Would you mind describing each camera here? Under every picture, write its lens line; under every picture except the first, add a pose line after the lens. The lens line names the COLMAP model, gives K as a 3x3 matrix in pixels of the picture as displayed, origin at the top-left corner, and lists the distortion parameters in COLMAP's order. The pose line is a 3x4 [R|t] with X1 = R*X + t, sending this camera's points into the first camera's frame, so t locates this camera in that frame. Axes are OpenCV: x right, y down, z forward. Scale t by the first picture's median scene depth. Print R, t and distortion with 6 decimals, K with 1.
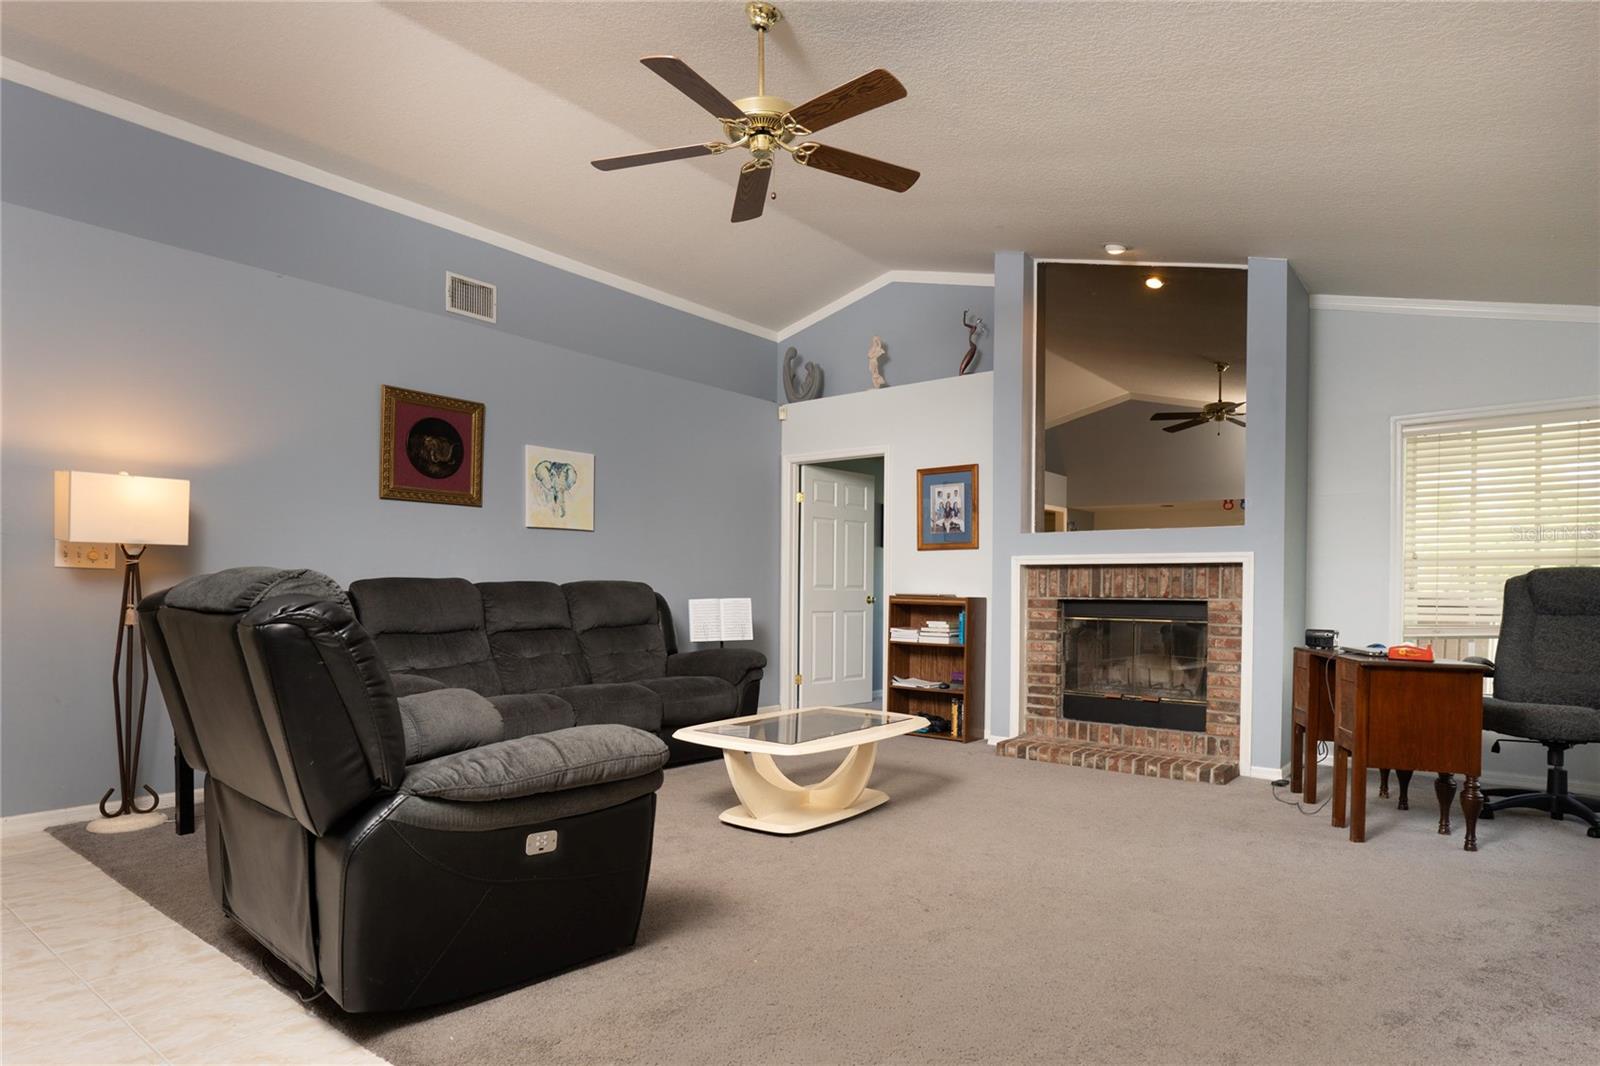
lens RADIAL K [[906.9, 0, 785.2], [0, 906.9, 596.6], [0, 0, 1]] dist [0.000019, 0.000283]
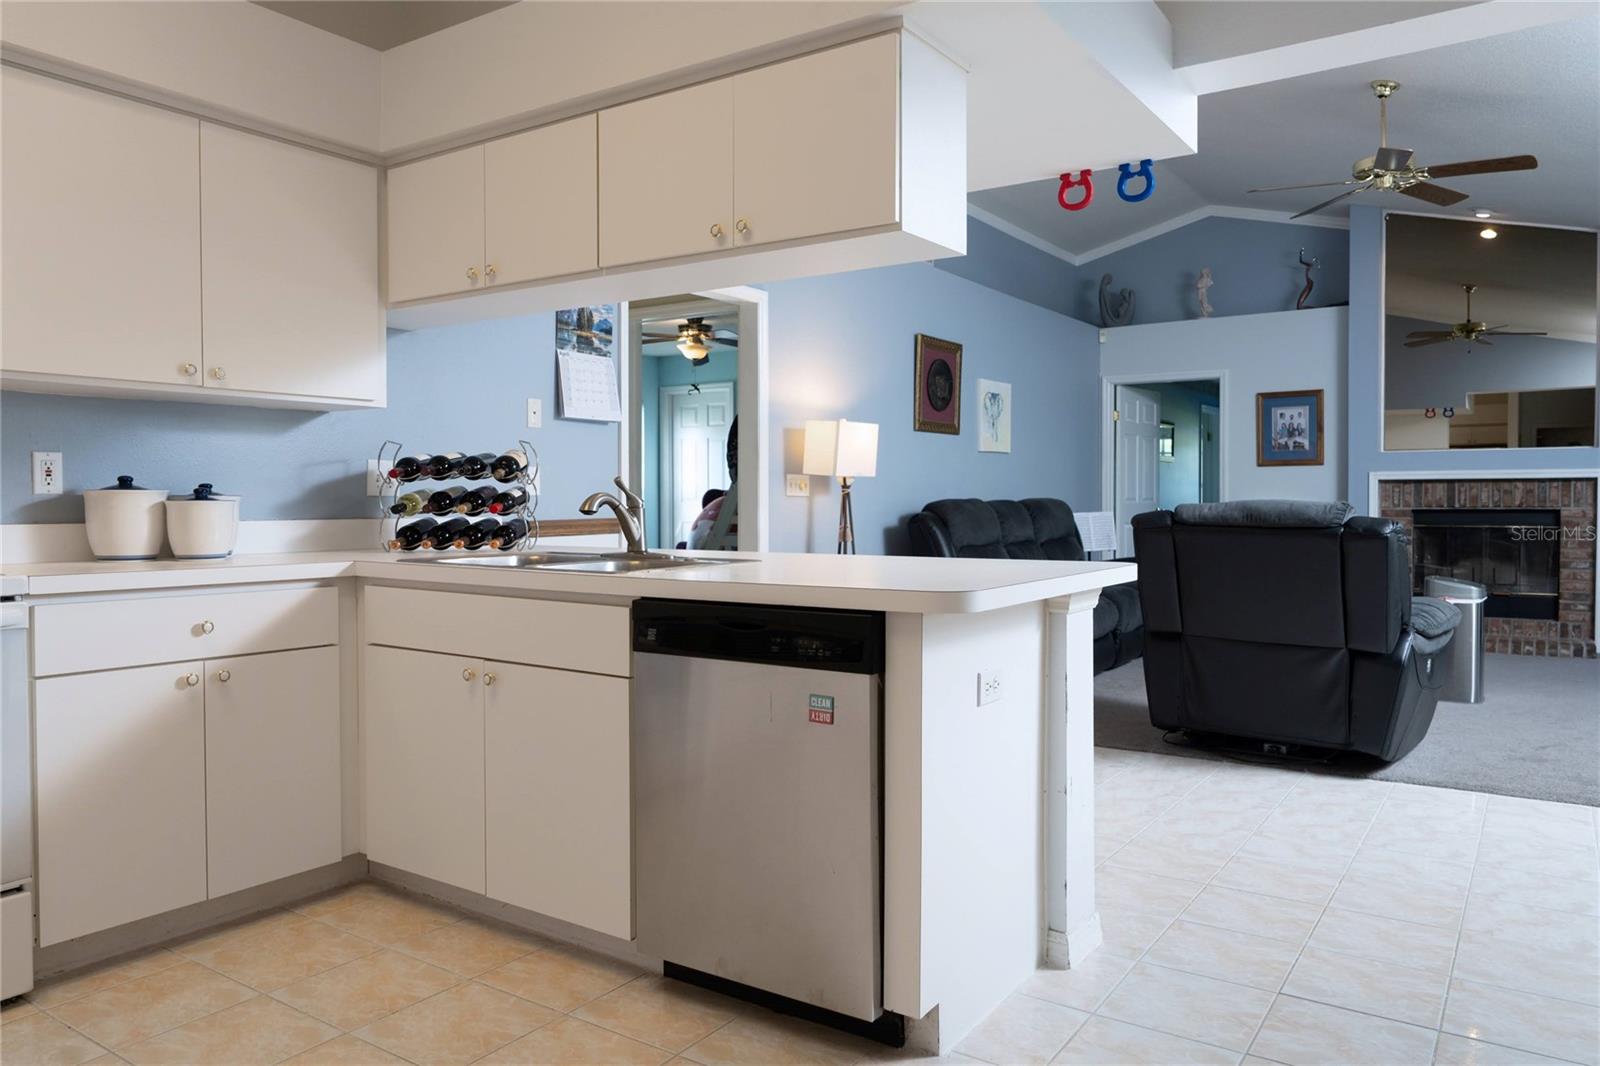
lens RADIAL K [[1111.1, 0, 803.1], [0, 1111.1, 518.2], [0, 0, 1]] dist [0.006318, -0.005522]
pose [[0.996468, -0.012534, 0.083034, -0.609956], [0.011596, 0.999864, 0.011765, -0.011906], [-0.083170, -0.010760, 0.996477, -0.357235]]
